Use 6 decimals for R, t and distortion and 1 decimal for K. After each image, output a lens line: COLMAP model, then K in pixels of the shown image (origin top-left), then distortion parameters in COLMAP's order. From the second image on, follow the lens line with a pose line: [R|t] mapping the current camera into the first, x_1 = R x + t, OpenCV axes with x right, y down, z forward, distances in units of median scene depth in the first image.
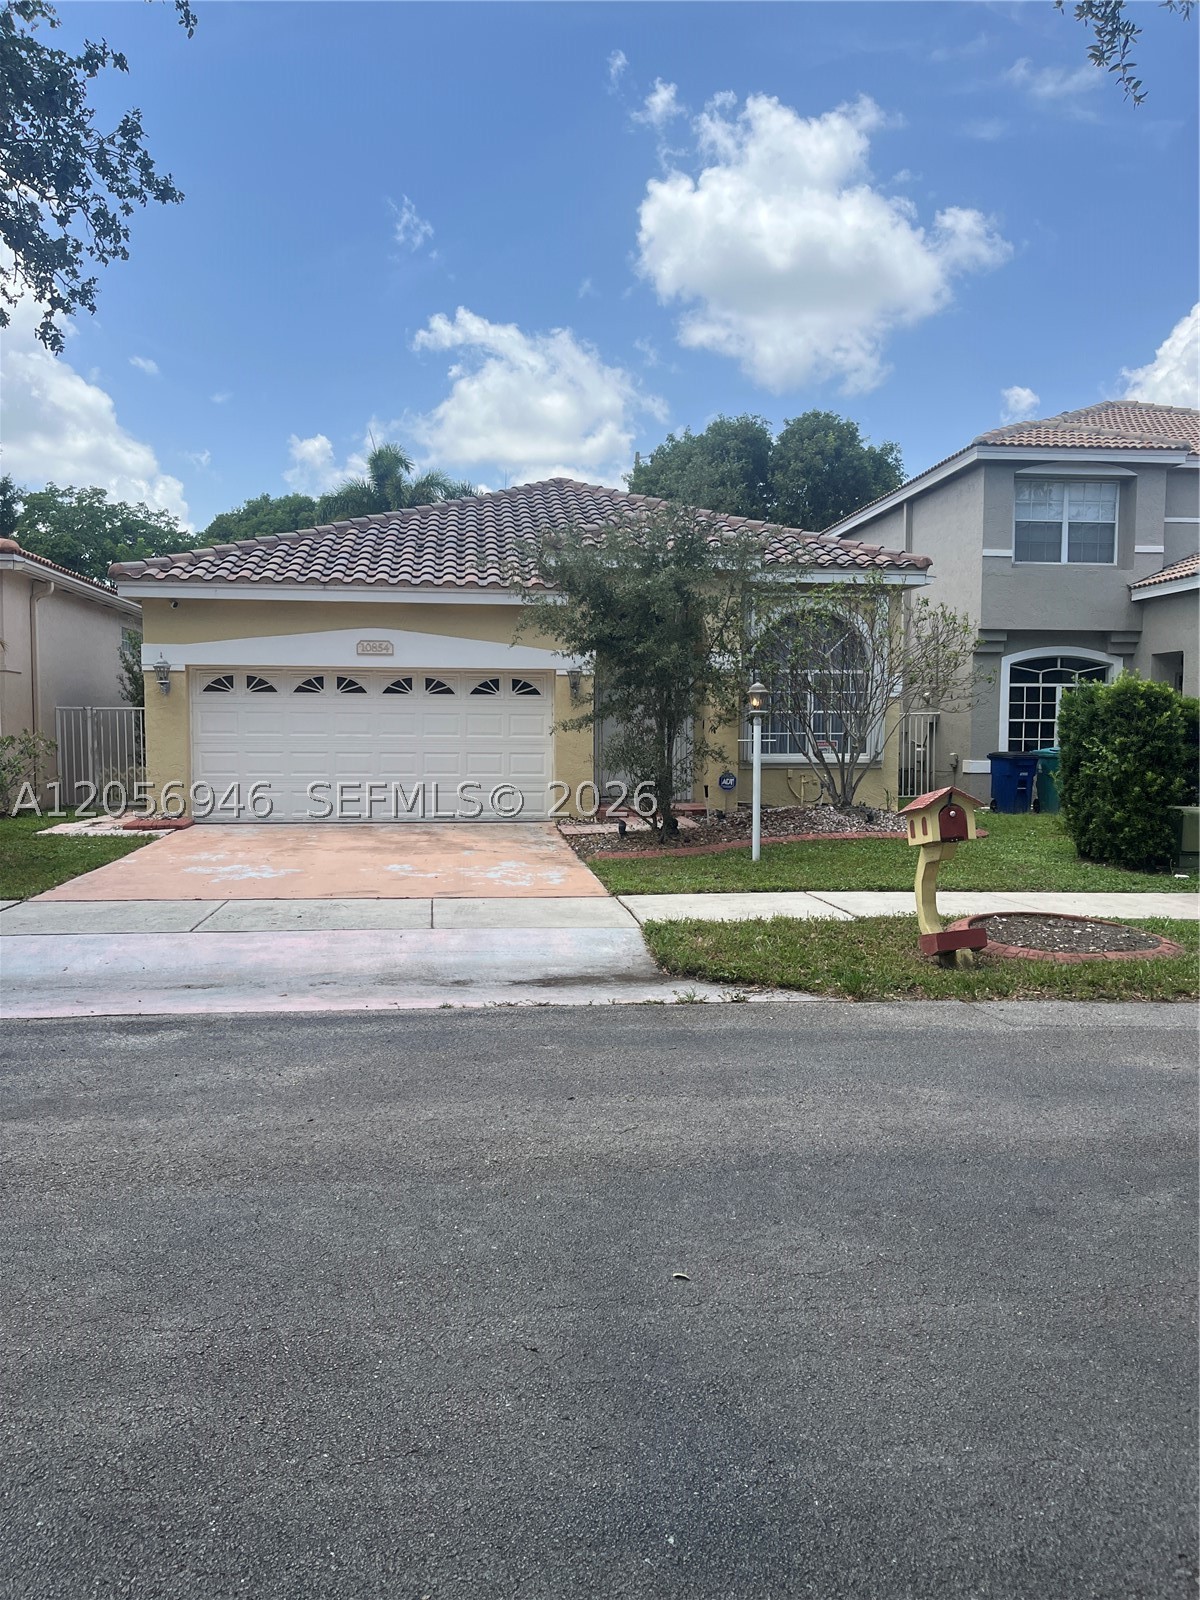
lens RADIAL K [[1209.3, 0, 598.1], [0, 1209.3, 813.7], [0, 0, 1]] dist [0.039341, -0.030335]
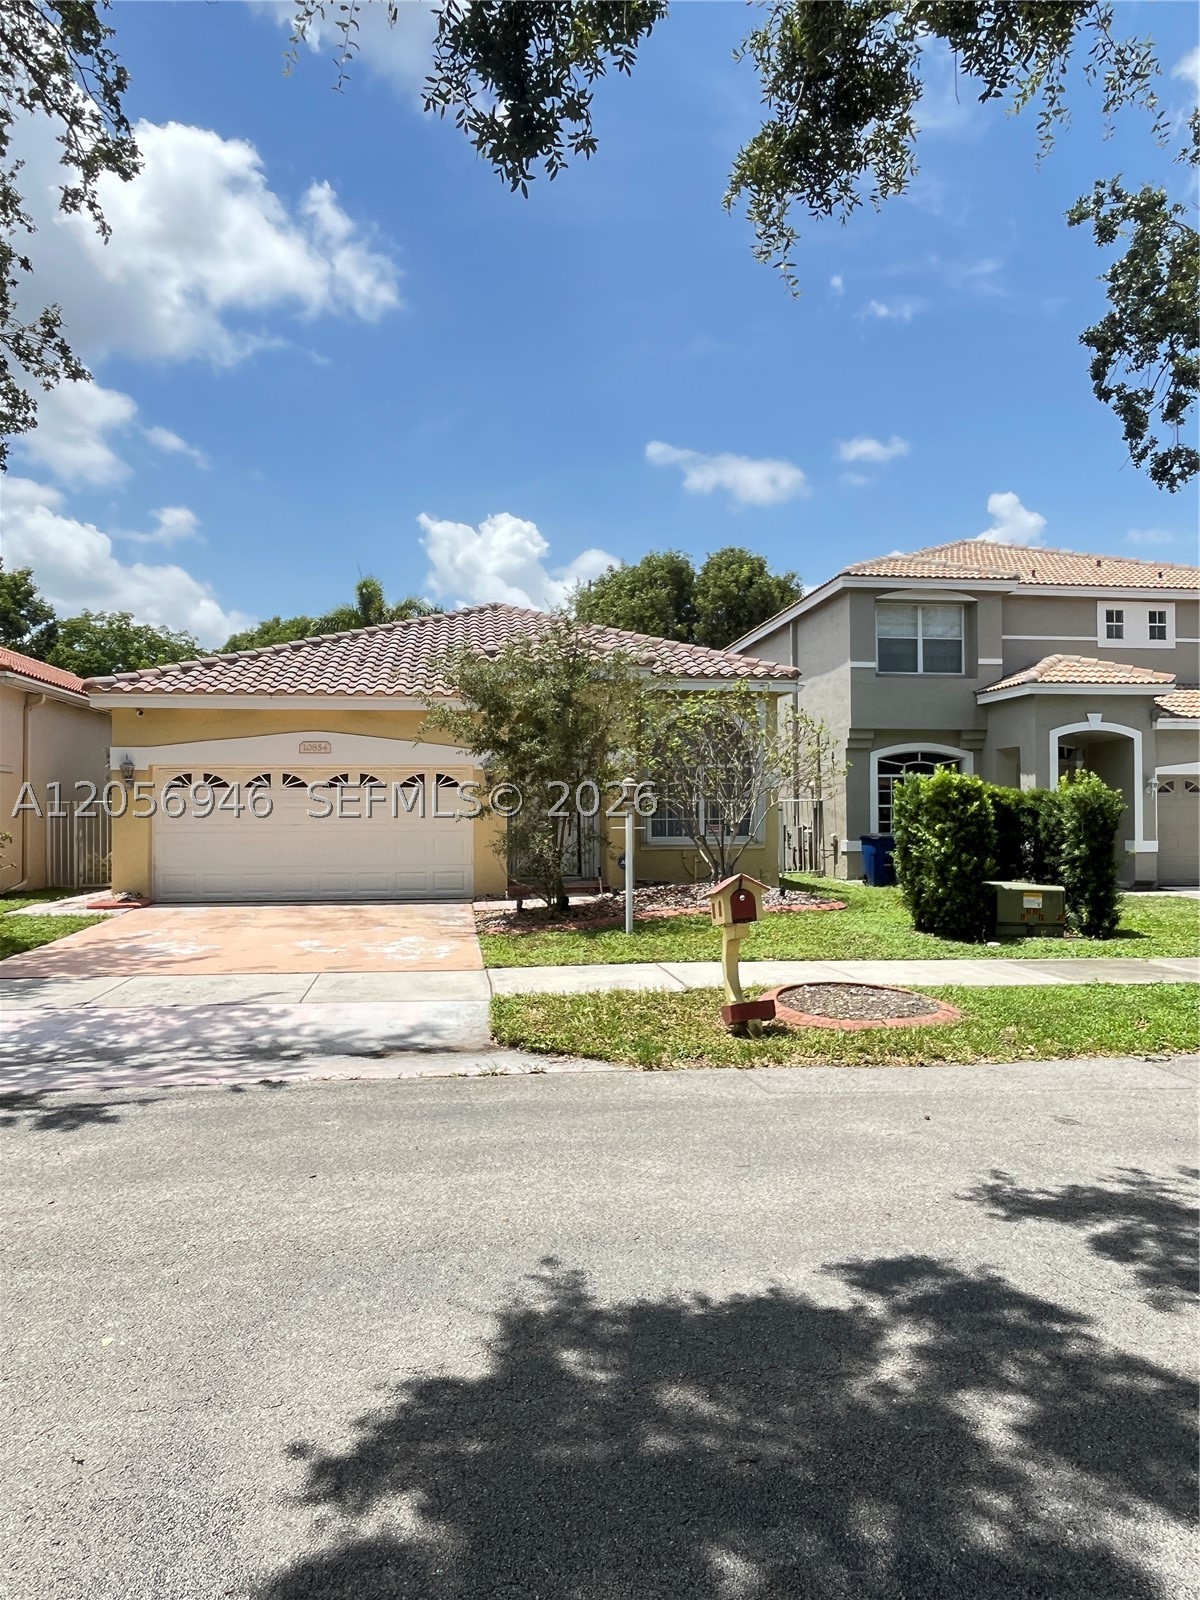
lens RADIAL K [[1040.7, 0, 599.6], [0, 1040.7, 797.6], [0, 0, 1]] dist [-0.009309, 0.005132]
pose [[0.999772, -0.007266, 0.020086, 0.082460], [0.008907, 0.996525, -0.082819, -0.008082], [-0.019415, 0.082979, 0.996362, 0.019102]]
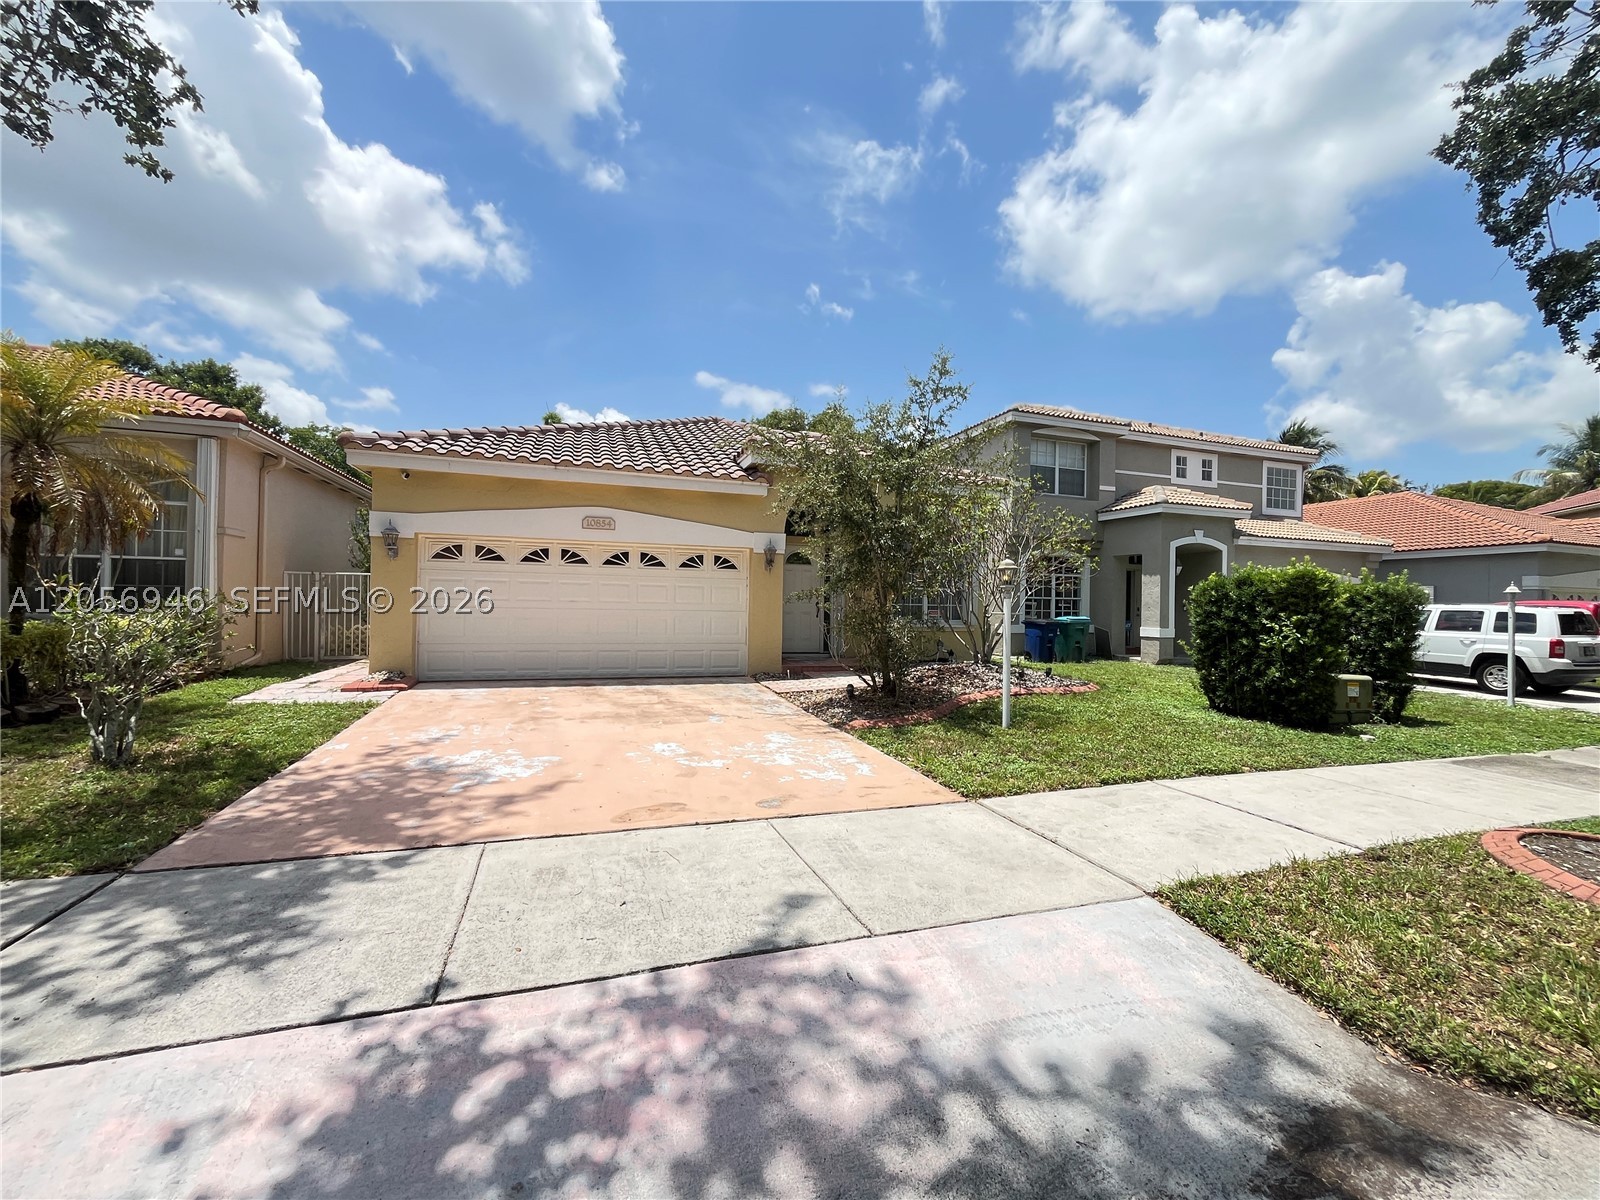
lens RADIAL K [[650.4, 0, 793.7], [0, 650.4, 603.2], [0, 0, 1]] dist [-0.002461, 0.000234]
pose [[0.977164, 0.015540, 0.211916, -0.168111], [-0.002249, 0.998023, -0.062816, -0.032505], [-0.212473, 0.060905, 0.975267, 0.470867]]
